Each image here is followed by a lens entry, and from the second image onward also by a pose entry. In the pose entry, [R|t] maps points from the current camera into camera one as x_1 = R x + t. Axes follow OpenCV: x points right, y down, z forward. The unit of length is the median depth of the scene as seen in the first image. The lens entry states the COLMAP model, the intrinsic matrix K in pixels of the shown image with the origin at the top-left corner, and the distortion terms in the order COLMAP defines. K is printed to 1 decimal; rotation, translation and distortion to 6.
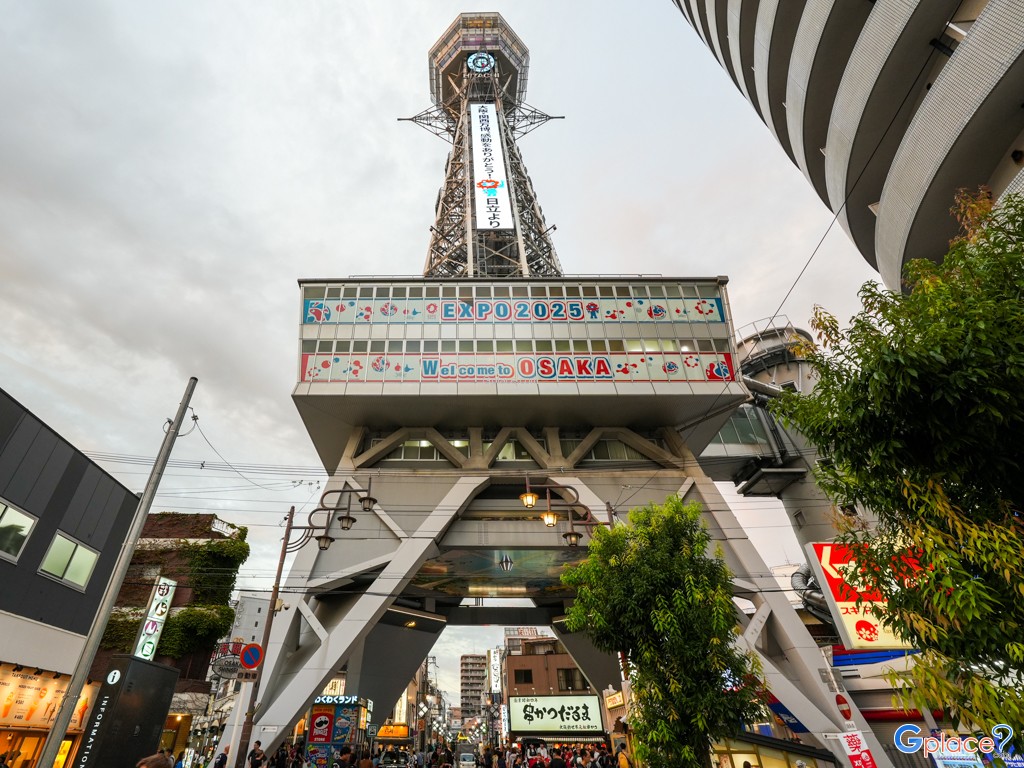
lens RADIAL K [[500.2, 0, 449.5], [0, 500.2, 380.8], [0, 0, 1]] dist [-0.017409, 0.005608]
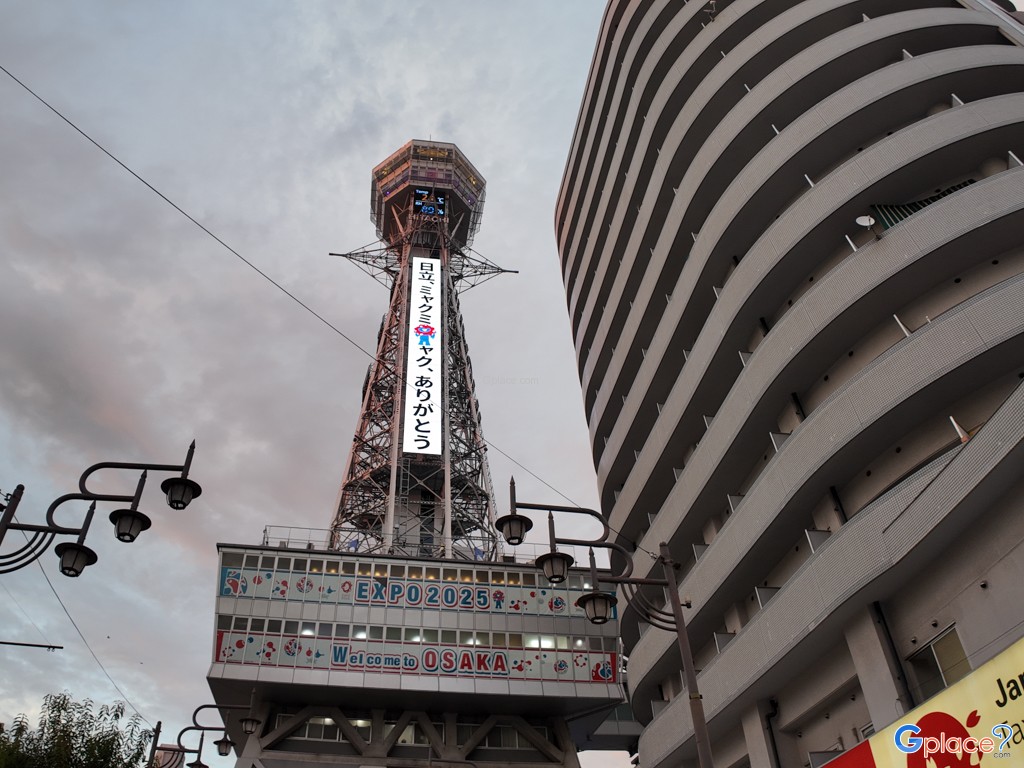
lens RADIAL K [[719.1, 0, 449.1], [0, 719.1, 376.4], [0, 0, 1]] dist [-0.073499, -0.034788]
pose [[0.990763, 0.088613, 0.102651, -0.015078], [-0.075341, 0.989083, -0.126646, -0.410368], [-0.112753, 0.117742, 0.986622, -0.541067]]
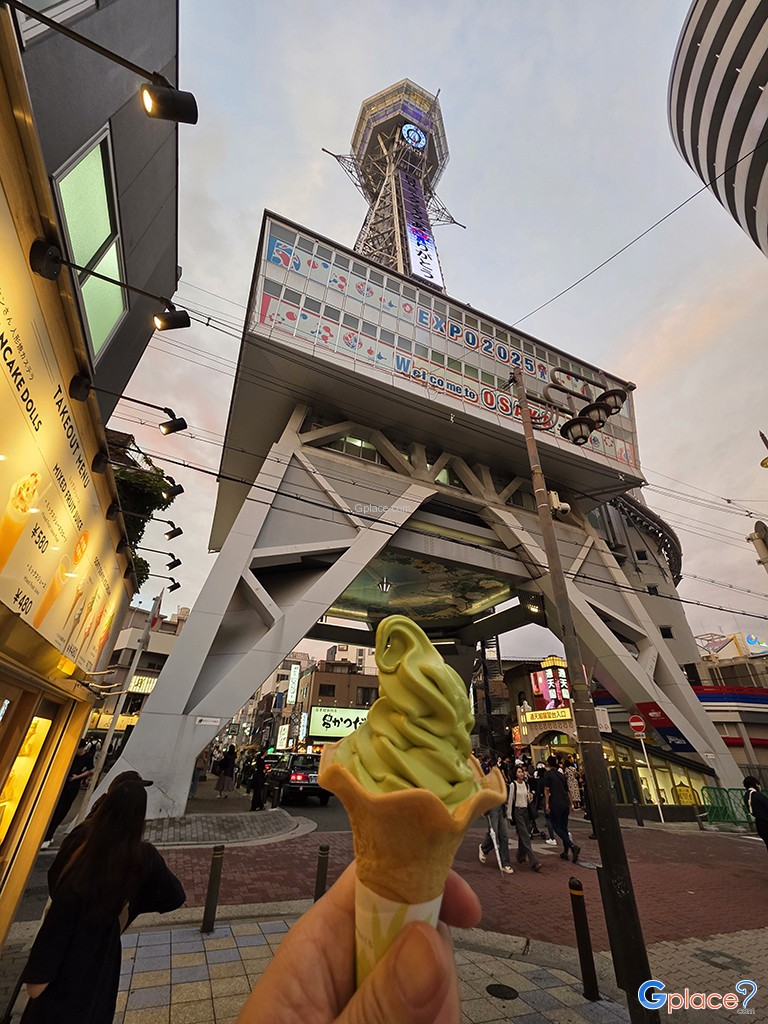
lens RADIAL K [[409.6, 0, 381.3], [0, 409.6, 508.2], [0, 0, 1]] dist [0.000496, 0.000251]
pose [[0.906756, 0.240240, 0.346522, -0.257600], [-0.275126, 0.959864, 0.054467, 0.187122], [-0.319529, -0.144726, 0.936459, 0.249800]]
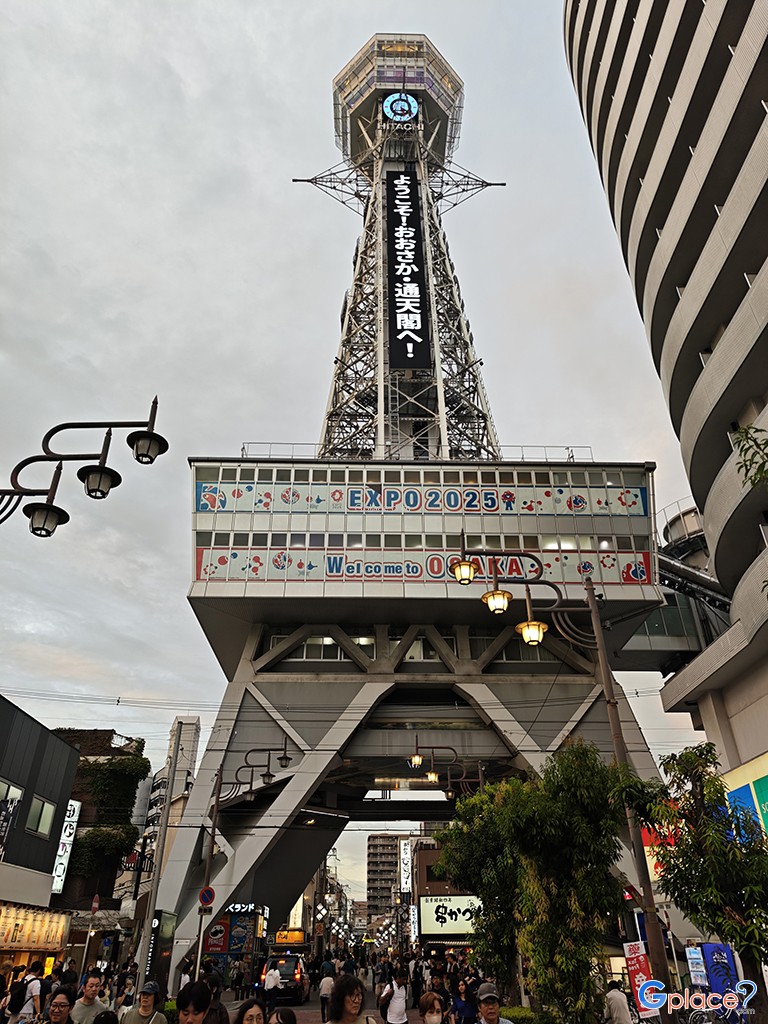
lens RADIAL K [[686.0, 0, 385.5], [0, 686.0, 508.8], [0, 0, 1]] dist [0.038621, -0.036371]
pose [[0.999075, 0.010060, 0.041803, 0.001987], [-0.012849, 0.997671, 0.066984, -0.208863], [-0.041032, -0.067459, 0.996878, -0.276563]]
